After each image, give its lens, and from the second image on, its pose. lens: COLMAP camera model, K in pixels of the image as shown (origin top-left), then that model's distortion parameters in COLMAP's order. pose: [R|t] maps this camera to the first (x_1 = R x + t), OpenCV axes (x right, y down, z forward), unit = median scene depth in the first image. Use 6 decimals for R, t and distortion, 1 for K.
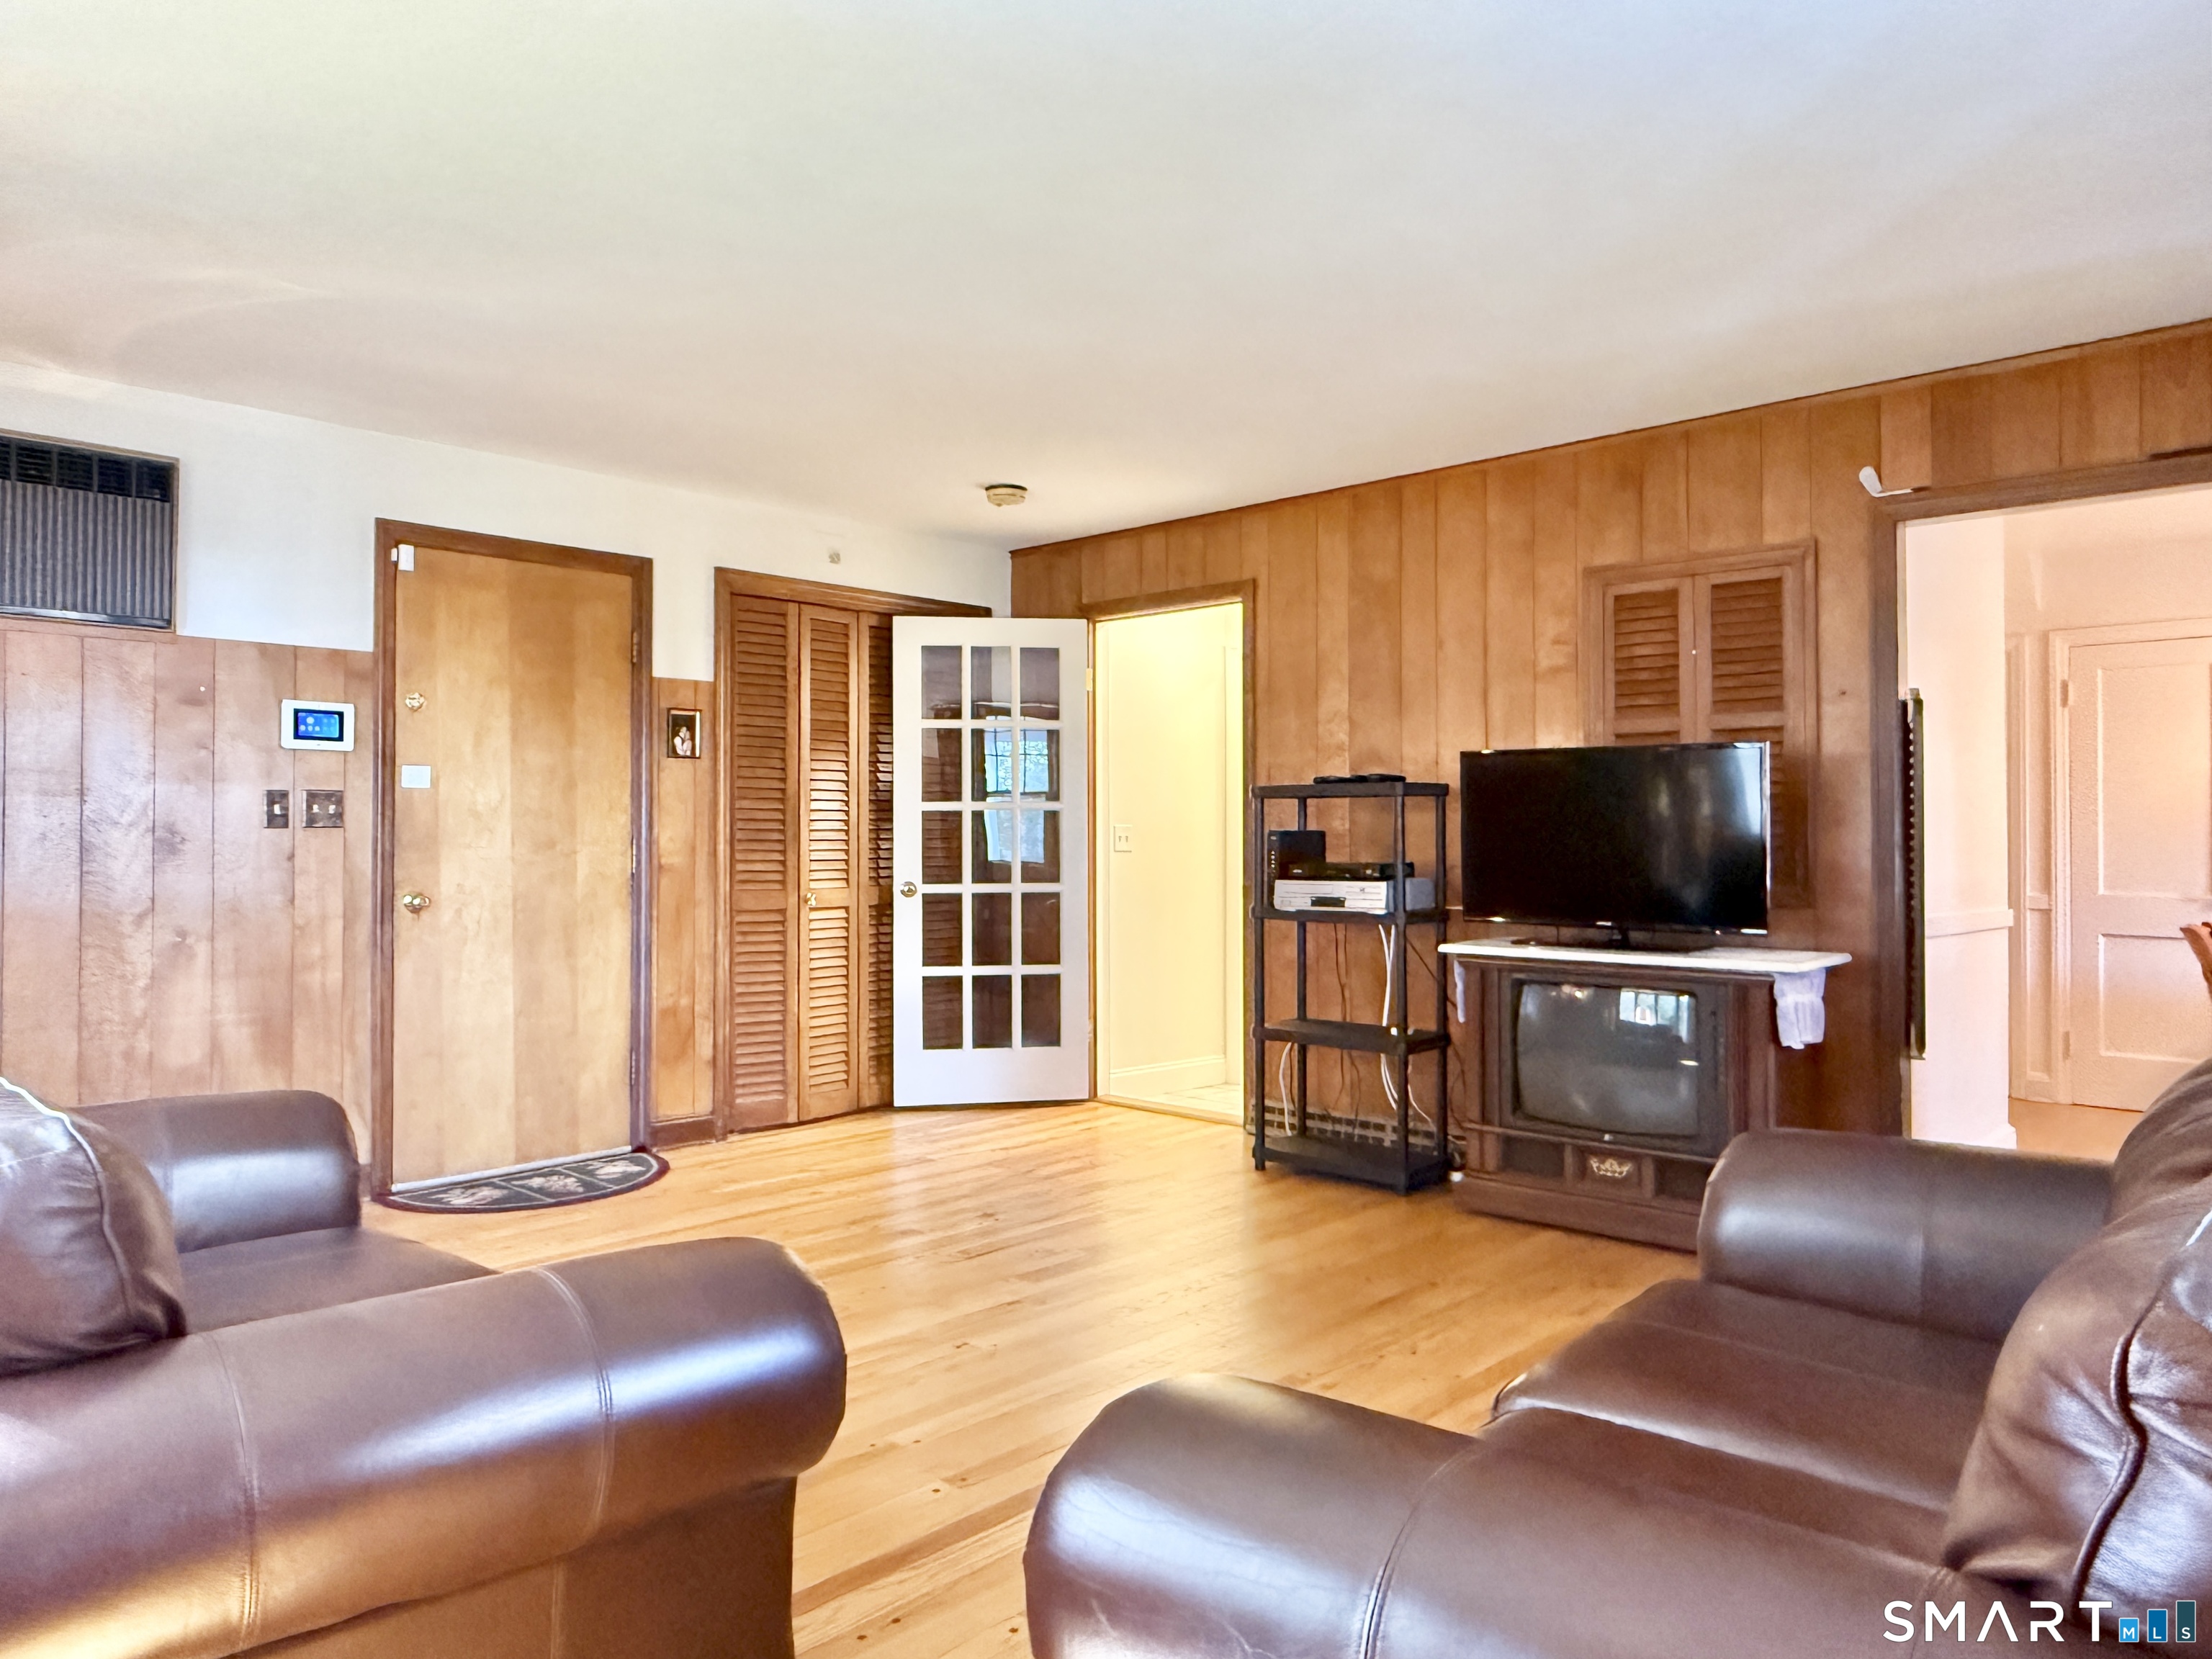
lens RADIAL K [[1480.6, 0, 1105.0], [0, 1480.6, 822.4], [0, 0, 1]] dist [0.004135, -0.000630]
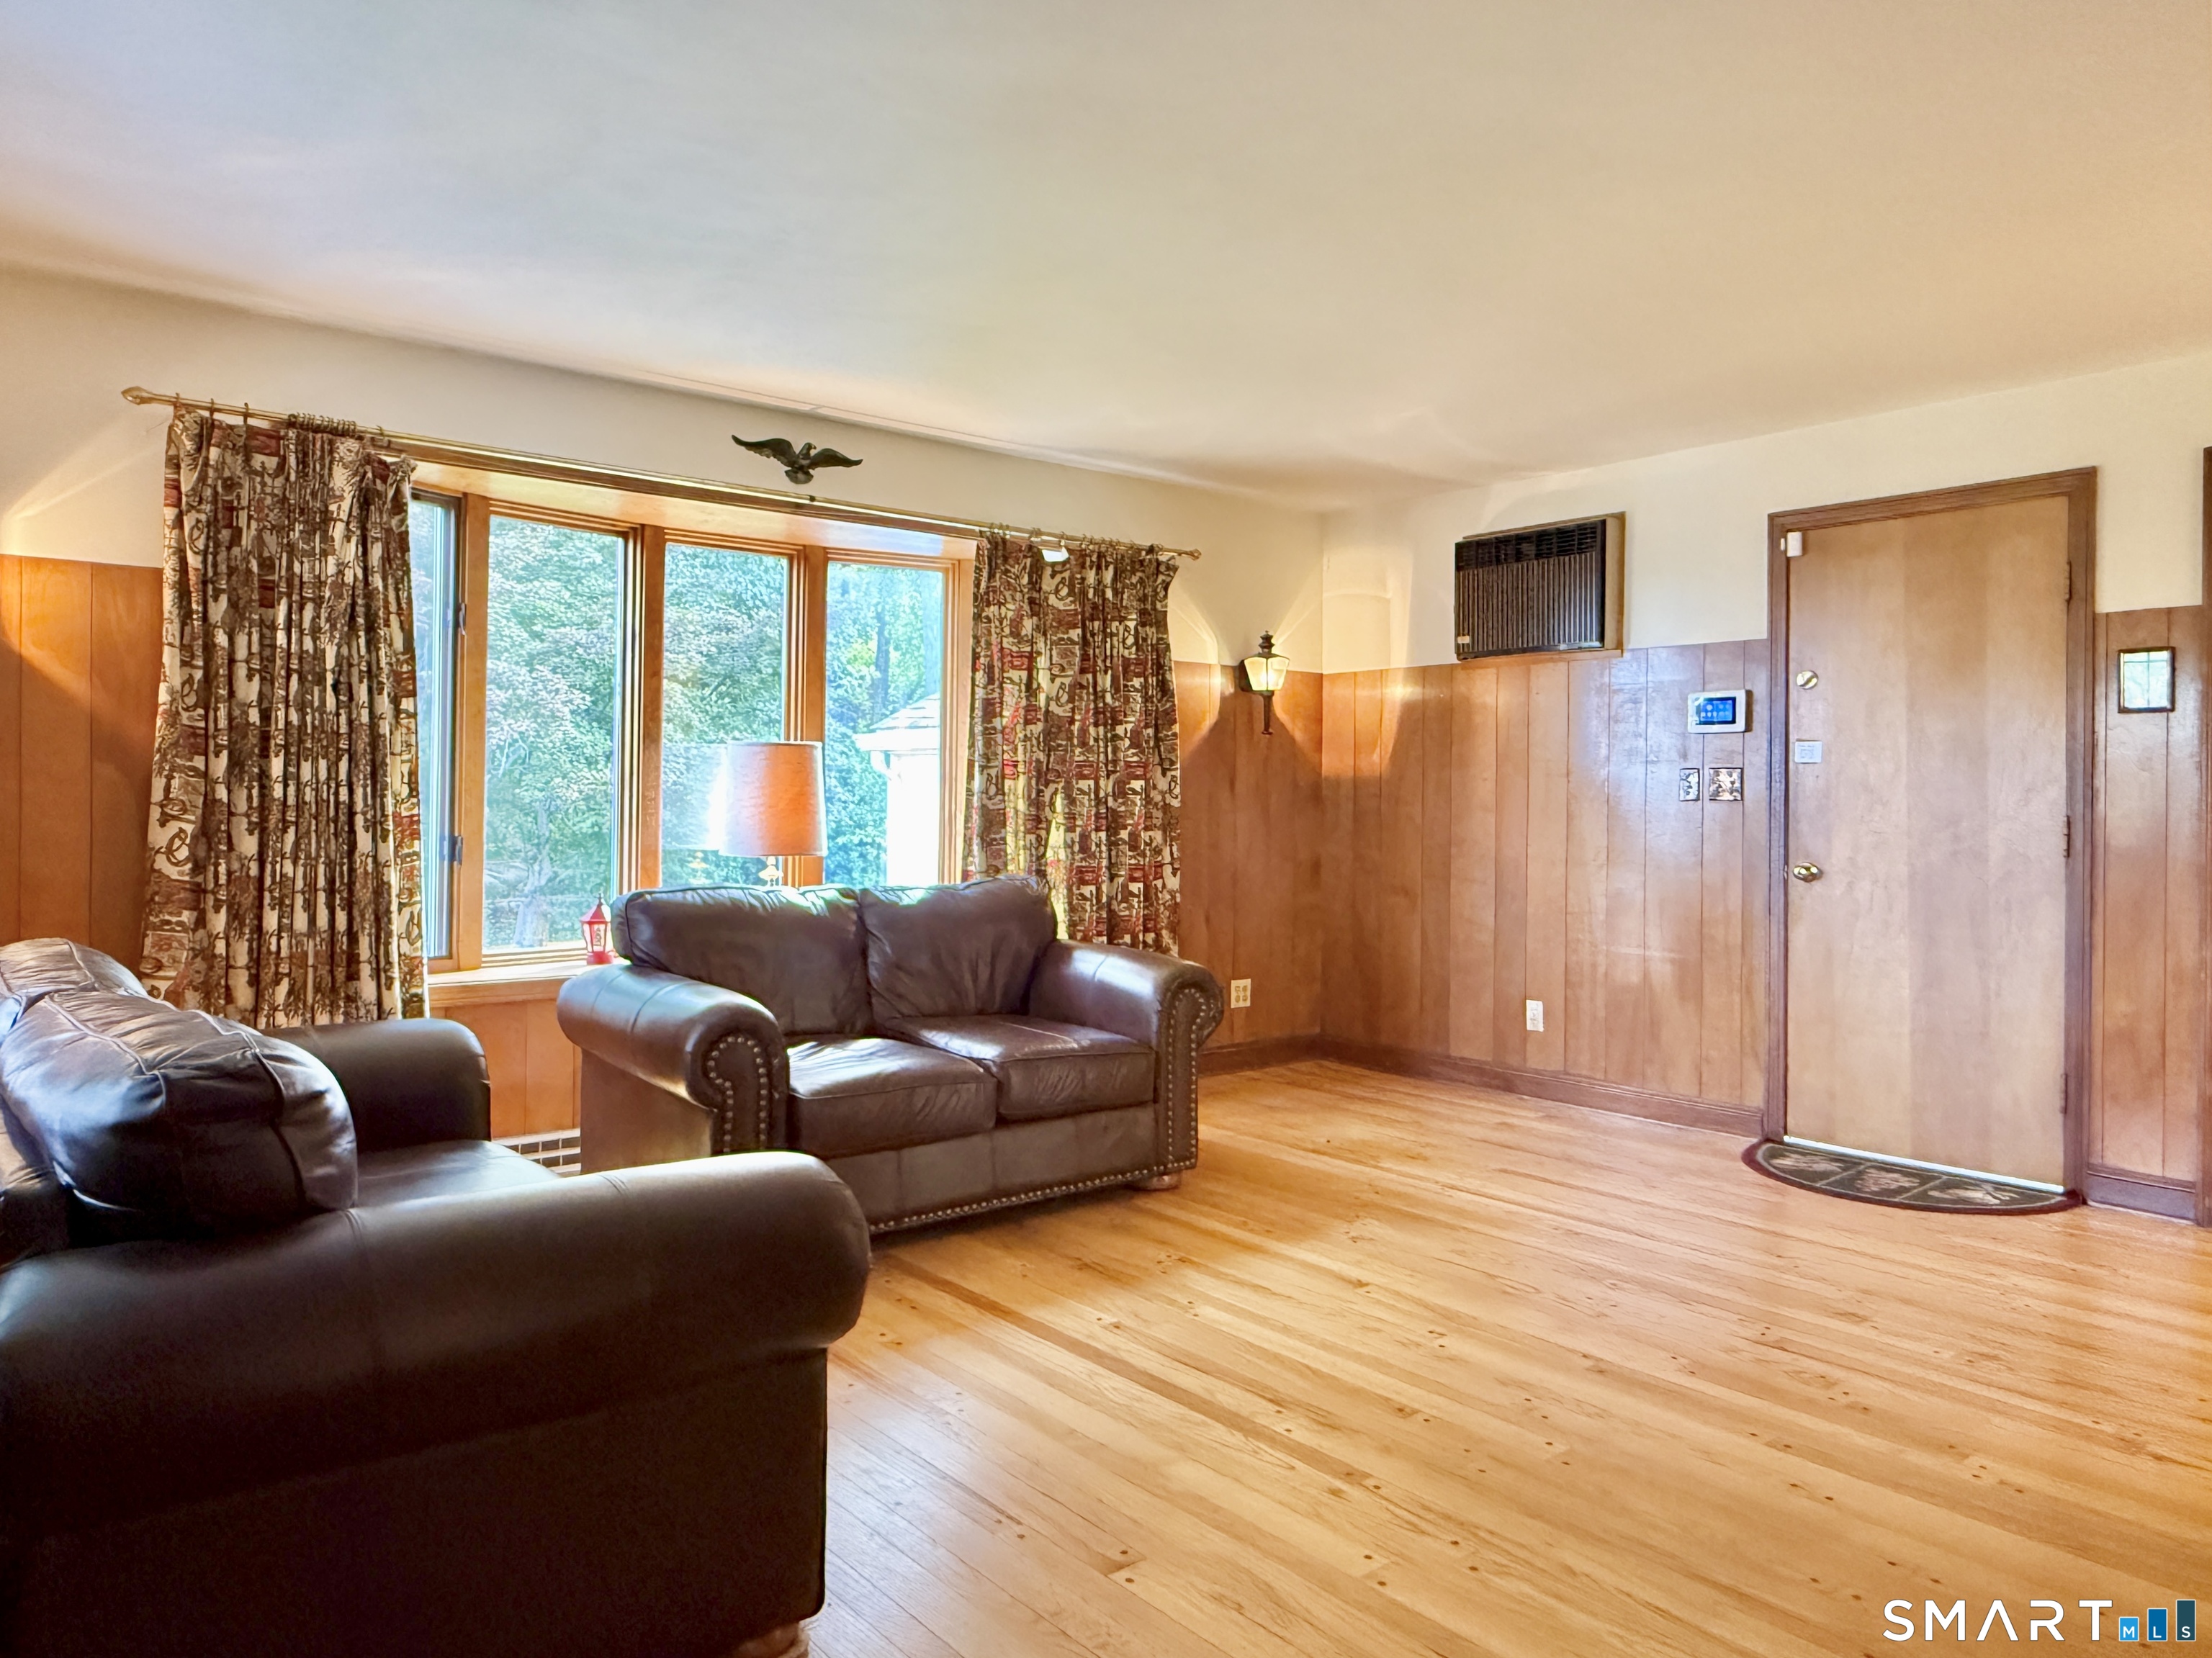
lens RADIAL K [[1480.5, 0, 1100.8], [0, 1480.5, 812.9], [0, 0, 1]] dist [0.004135, -0.000630]
pose [[-0.120276, 0.010282, -0.992687, 0.631225], [0.000985, 0.999947, 0.010238, 0.000729], [0.992740, 0.000254, -0.120280, 0.635004]]
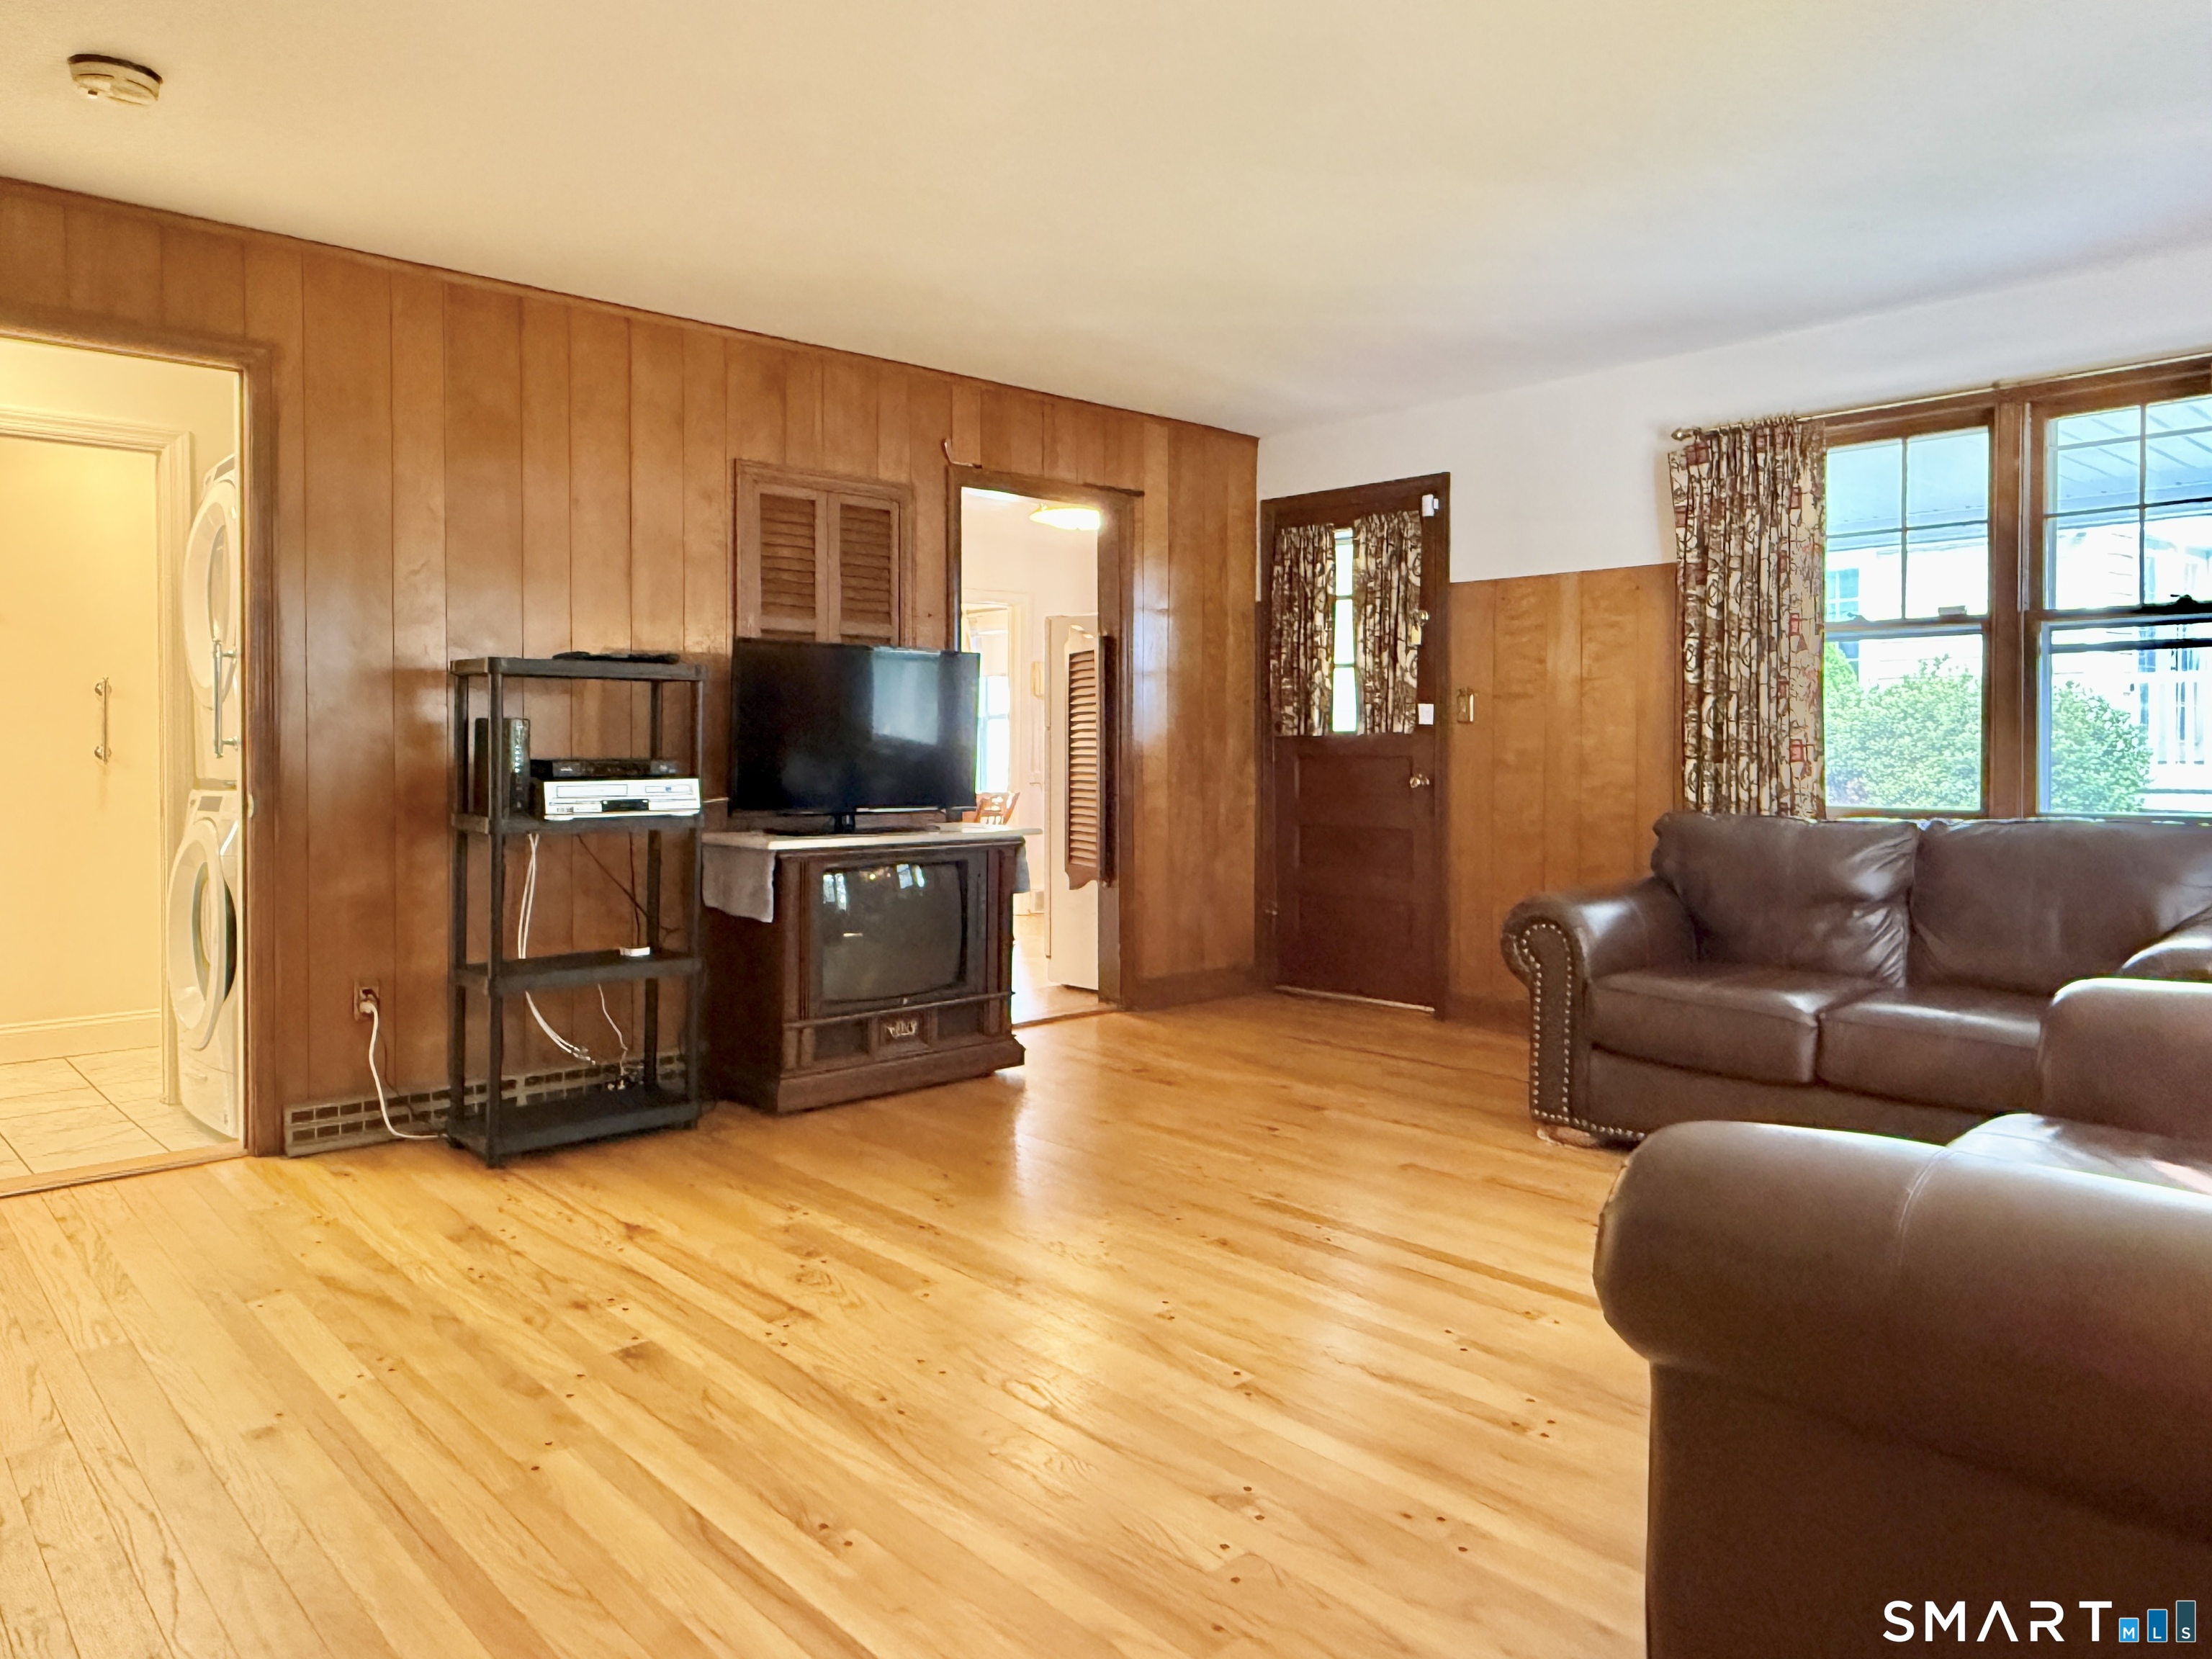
lens RADIAL K [[1480.6, 0, 1100.5], [0, 1480.6, 776.1], [0, 0, 1]] dist [0.004135, -0.000630]
pose [[0.082188, -0.023227, 0.996346, -0.666467], [-0.009199, 0.999668, 0.024064, 0.015459], [-0.996574, -0.011144, 0.081947, 0.686759]]
